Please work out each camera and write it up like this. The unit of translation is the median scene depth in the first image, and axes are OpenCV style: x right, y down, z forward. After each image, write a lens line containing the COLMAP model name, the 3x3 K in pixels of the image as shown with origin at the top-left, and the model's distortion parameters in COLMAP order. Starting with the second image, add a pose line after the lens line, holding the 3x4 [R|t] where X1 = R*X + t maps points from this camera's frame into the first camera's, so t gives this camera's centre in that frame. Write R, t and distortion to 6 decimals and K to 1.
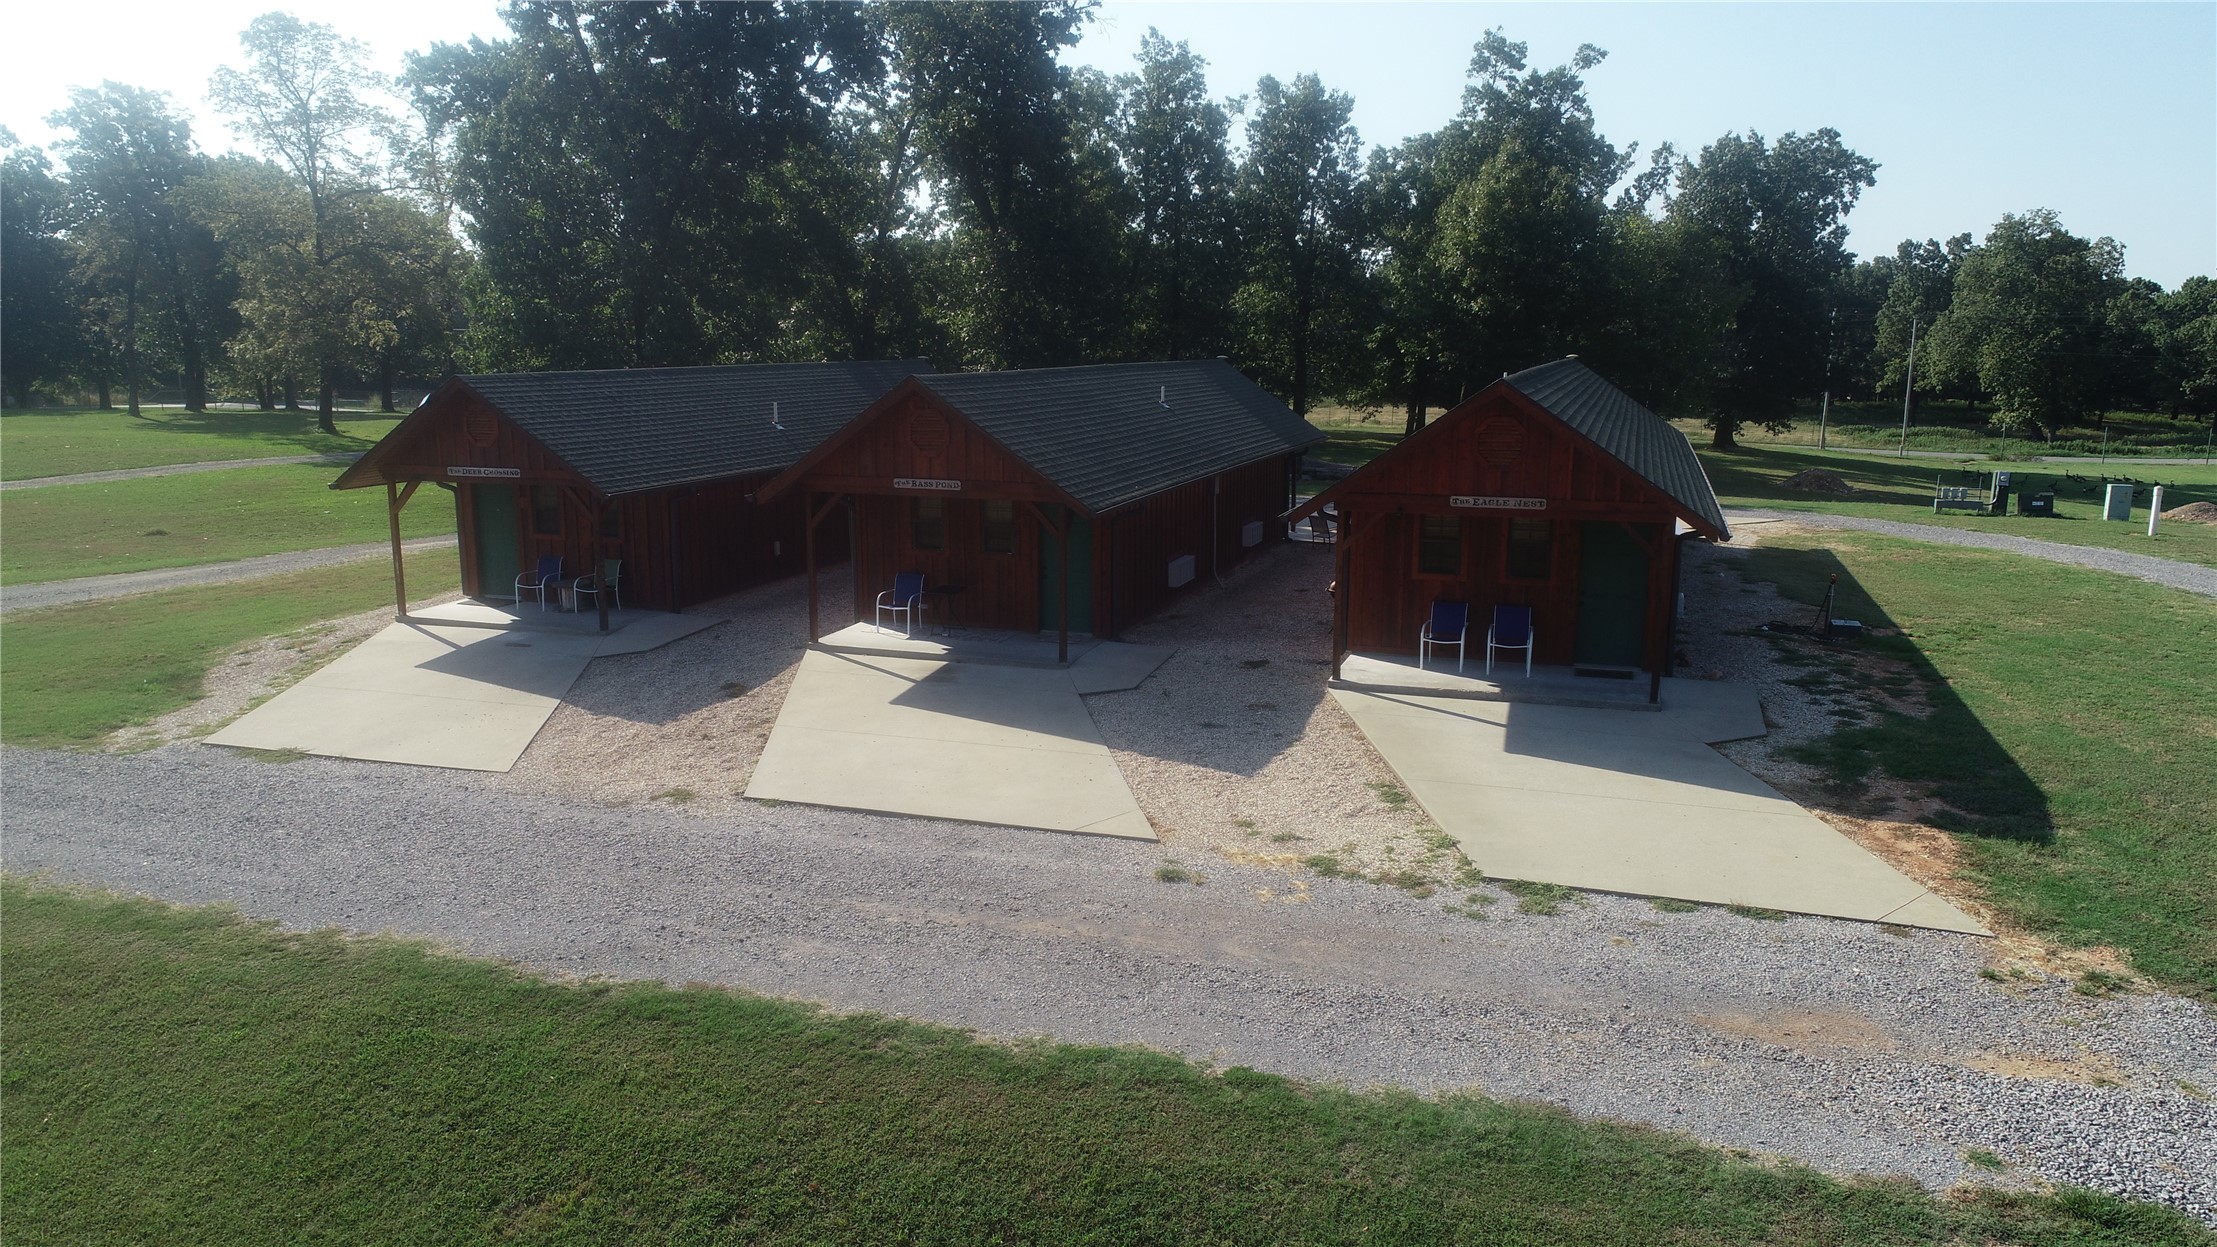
lens RADIAL K [[1484.2, 0, 1108.8], [0, 1484.2, 624.0], [0, 0, 1]] dist [-0.000556, -0.001782]
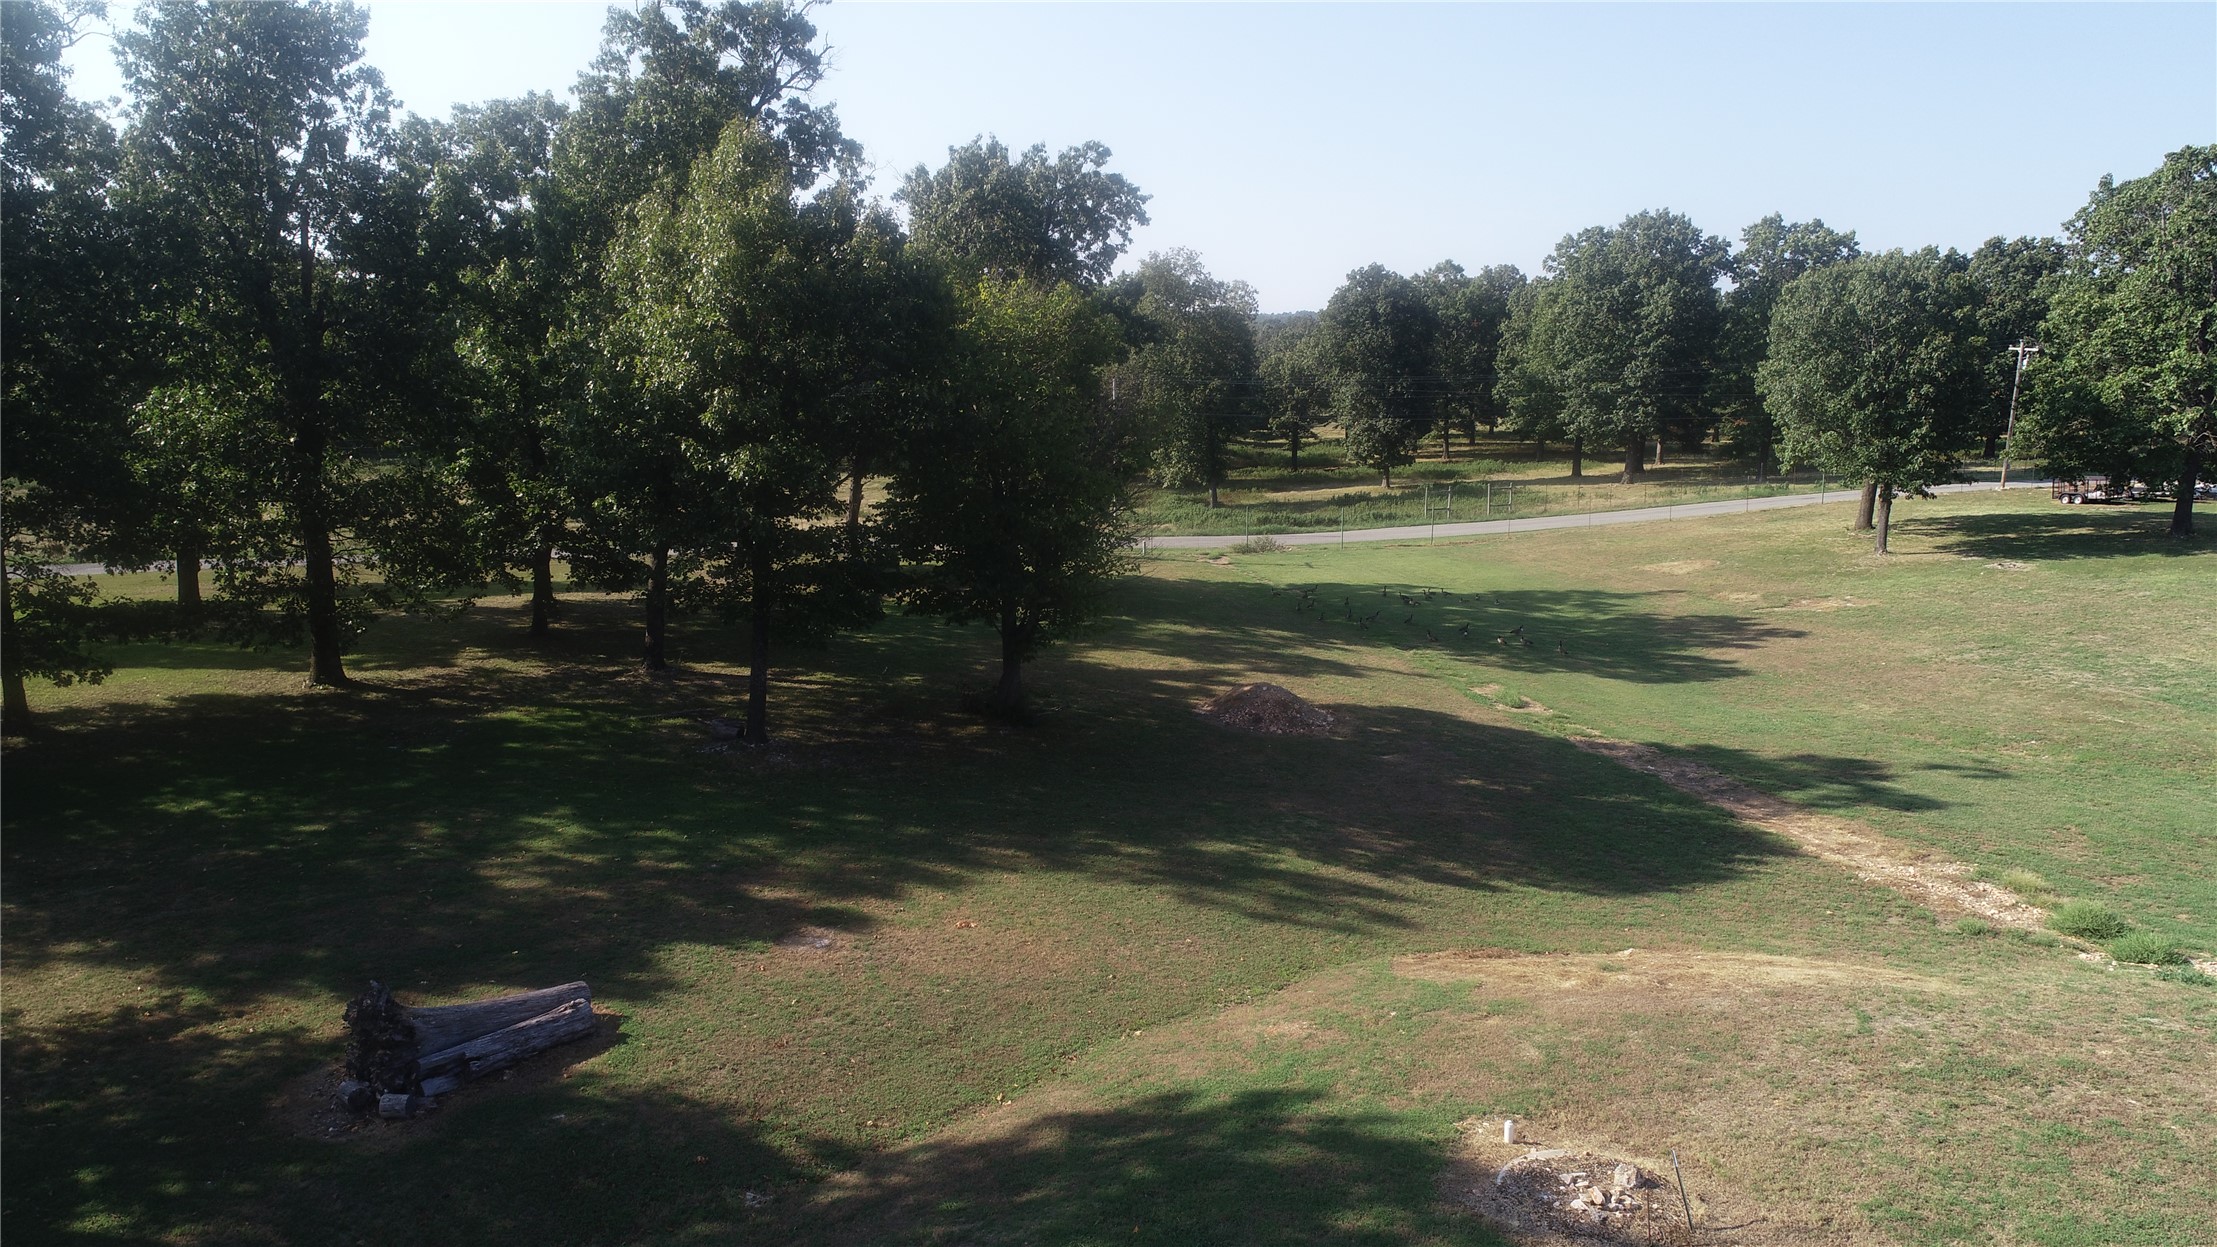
lens RADIAL K [[1484.2, 0, 1114.0], [0, 1484.2, 622.2], [0, 0, 1]] dist [-0.000556, -0.001782]
pose [[0.803028, -0.115260, 0.584689, 0.052030], [0.115389, 0.992624, 0.037198, -0.140264], [-0.584663, 0.037596, 0.810404, 0.456626]]
